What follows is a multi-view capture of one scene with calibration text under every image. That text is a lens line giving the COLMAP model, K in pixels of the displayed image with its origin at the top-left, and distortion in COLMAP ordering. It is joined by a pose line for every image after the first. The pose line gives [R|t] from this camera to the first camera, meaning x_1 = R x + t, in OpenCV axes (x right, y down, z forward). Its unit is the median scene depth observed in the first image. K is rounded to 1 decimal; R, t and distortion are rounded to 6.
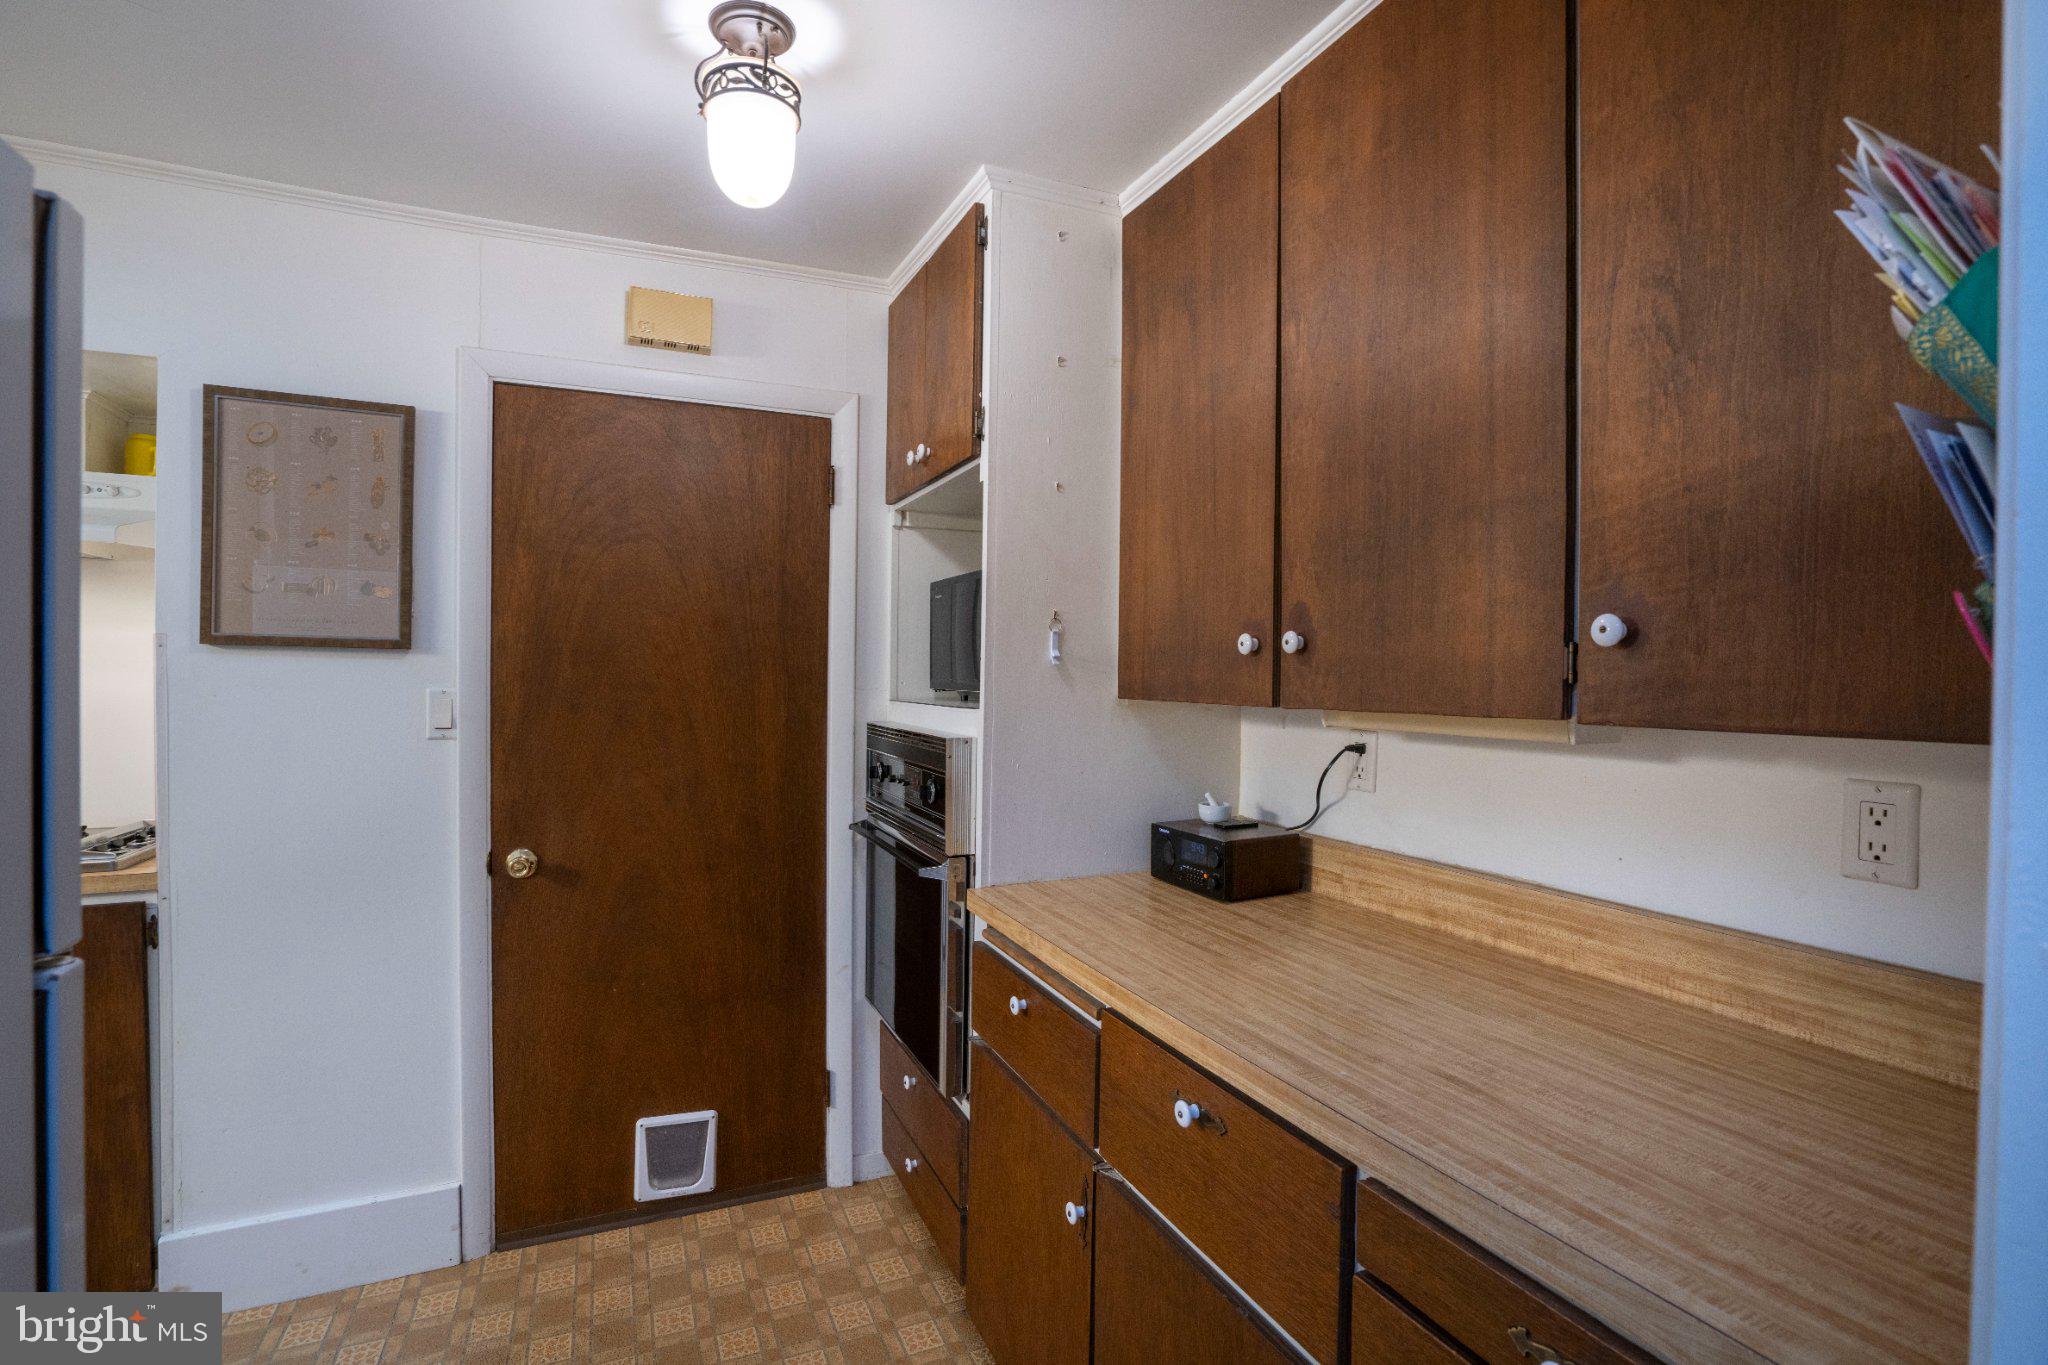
lens RADIAL K [[946.5, 0, 1013.6], [0, 946.5, 688.2], [0, 0, 1]] dist [-0.053307, 0.018497]
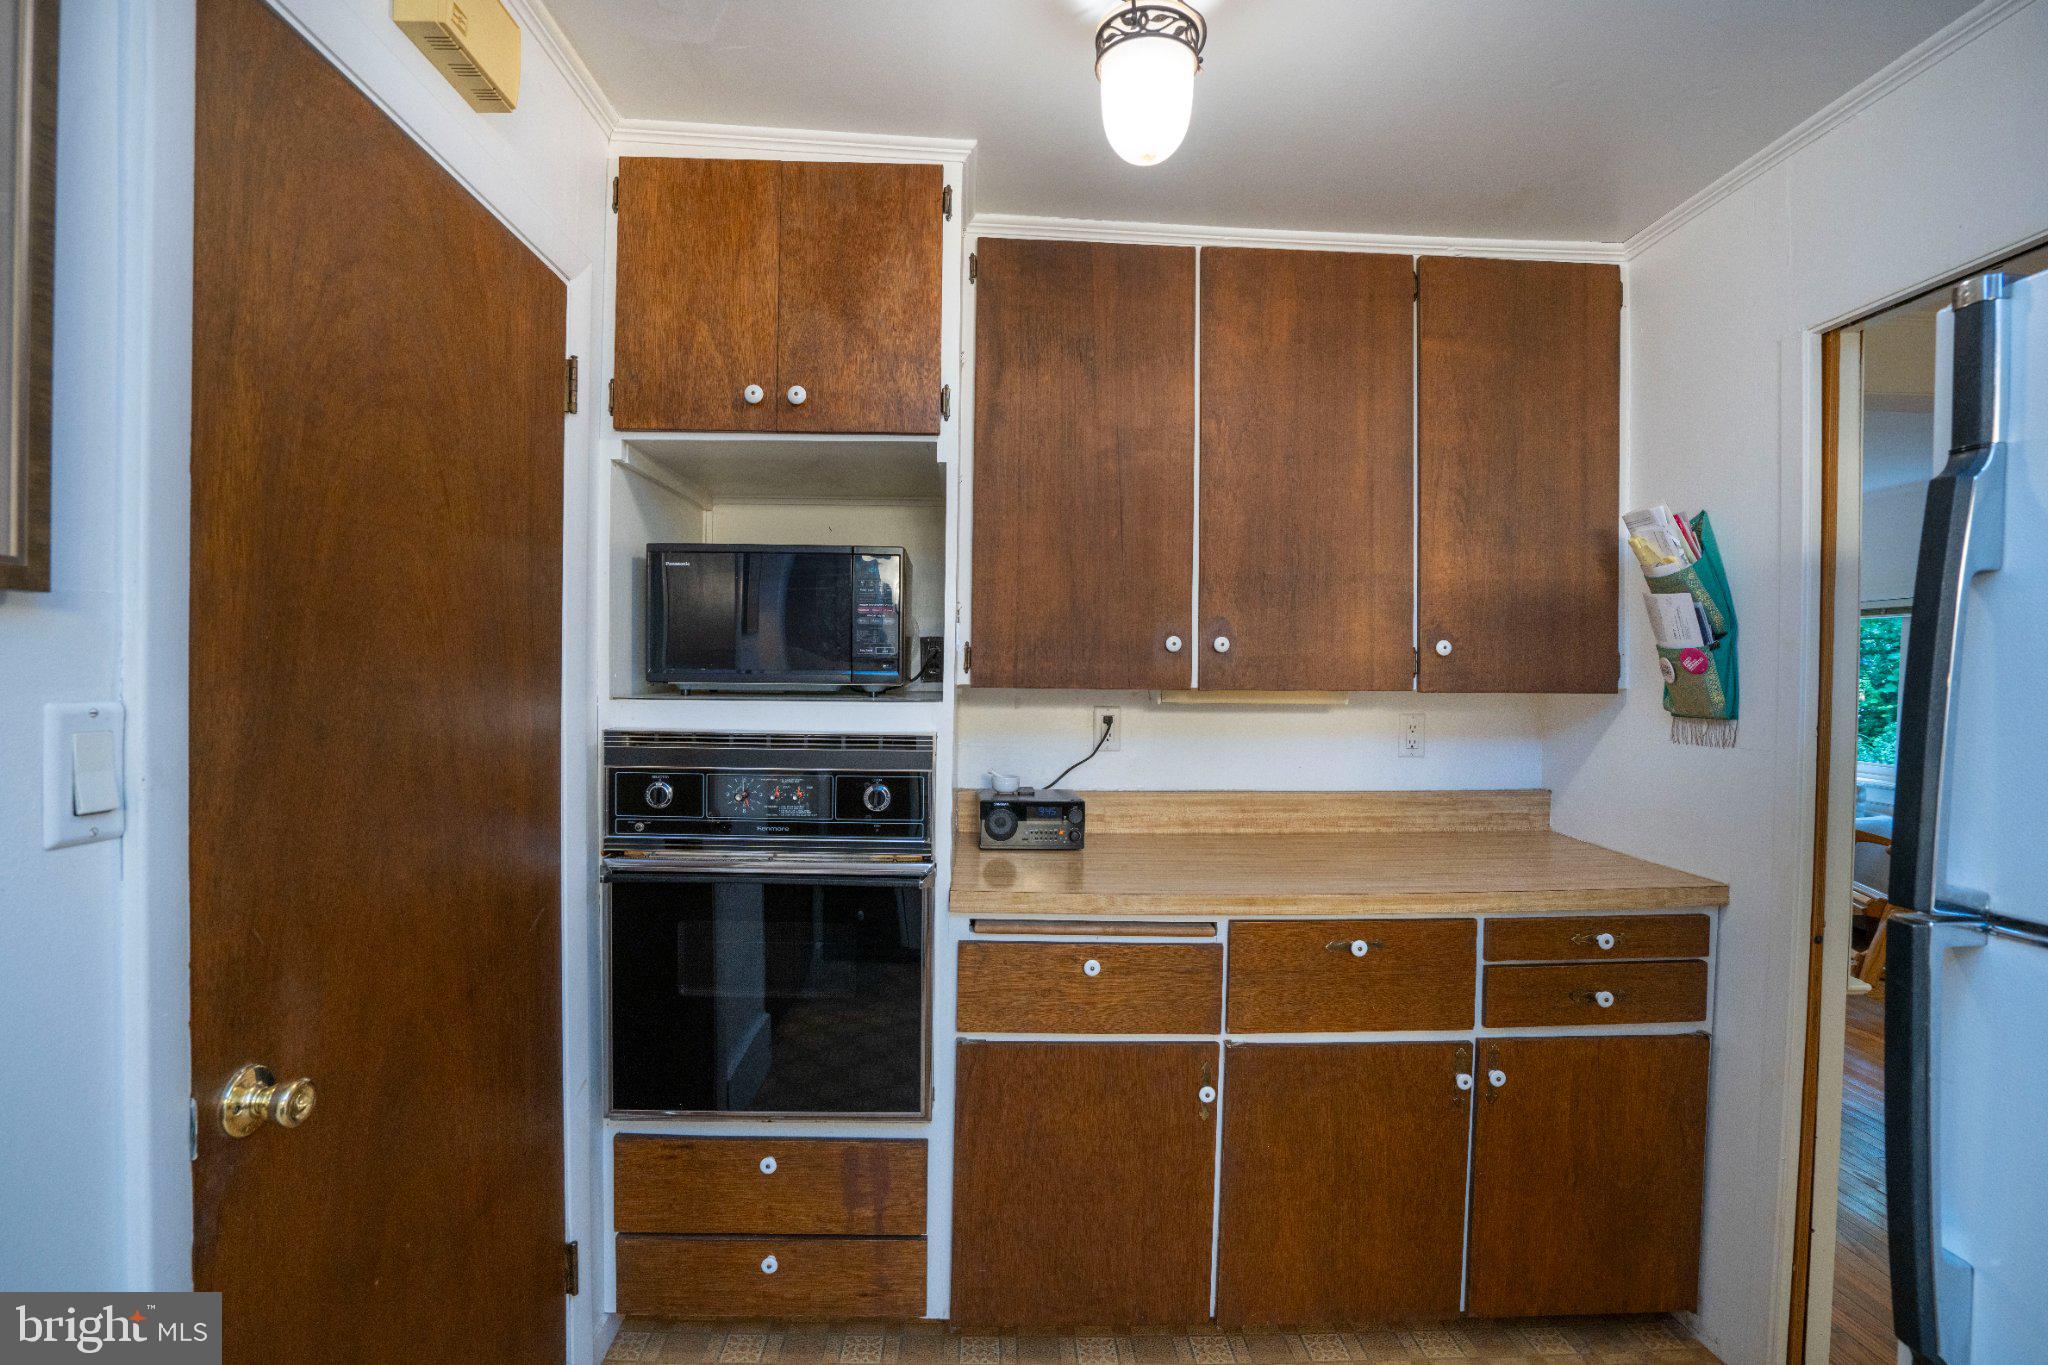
lens RADIAL K [[946.5, 0, 1027.7], [0, 946.5, 681.1], [0, 0, 1]] dist [-0.053307, 0.018497]
pose [[0.361691, -0.016969, 0.932144, -1.012514], [0.006533, 0.999856, 0.015667, -0.014777], [-0.932275, 0.000423, 0.361750, 0.655098]]
